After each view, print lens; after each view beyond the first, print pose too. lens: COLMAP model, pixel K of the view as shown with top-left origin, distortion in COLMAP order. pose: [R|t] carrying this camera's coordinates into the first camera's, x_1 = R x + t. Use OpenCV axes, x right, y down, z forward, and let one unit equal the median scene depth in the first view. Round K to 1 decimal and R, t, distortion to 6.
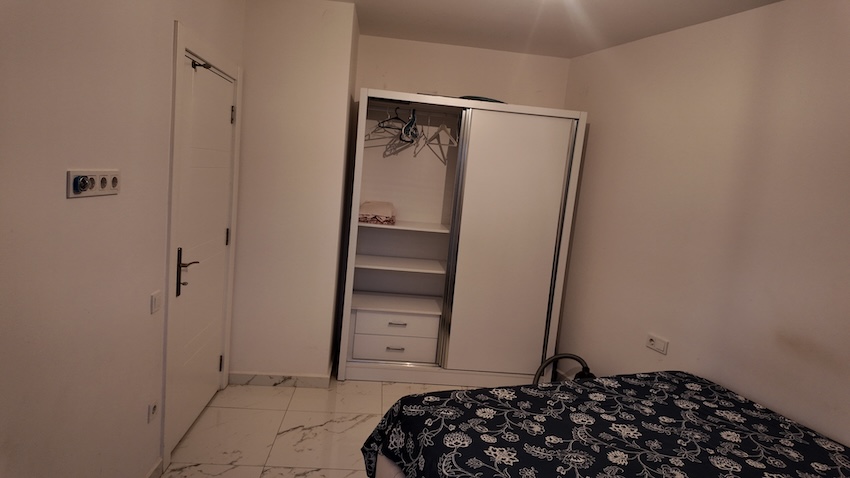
lens RADIAL K [[495.9, 0, 422.5], [0, 495.9, 237.6], [0, 0, 1]] dist [0.063375, -0.053188]
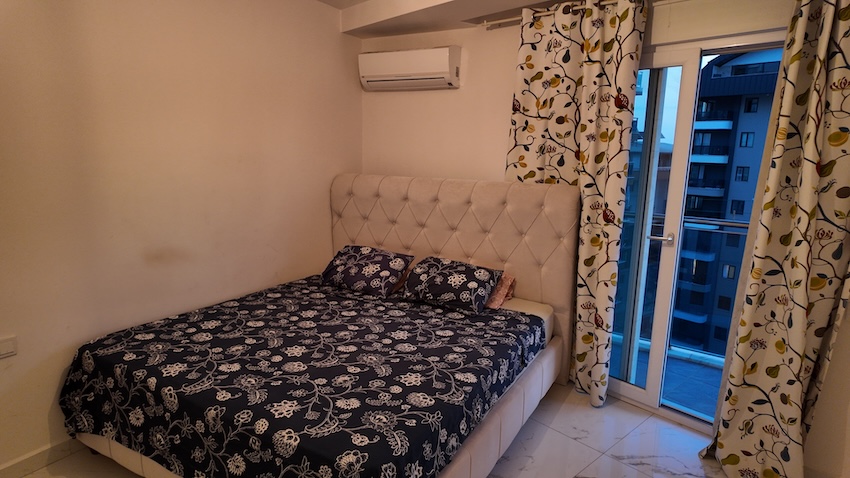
lens RADIAL K [[495.9, 0, 422.5], [0, 495.9, 237.6], [0, 0, 1]] dist [0.063375, -0.053188]
pose [[-0.619878, -0.243924, 0.745823, -0.553710], [0.010835, 0.947707, 0.318957, -0.220192], [-0.784623, 0.205796, -0.584820, 1.350532]]
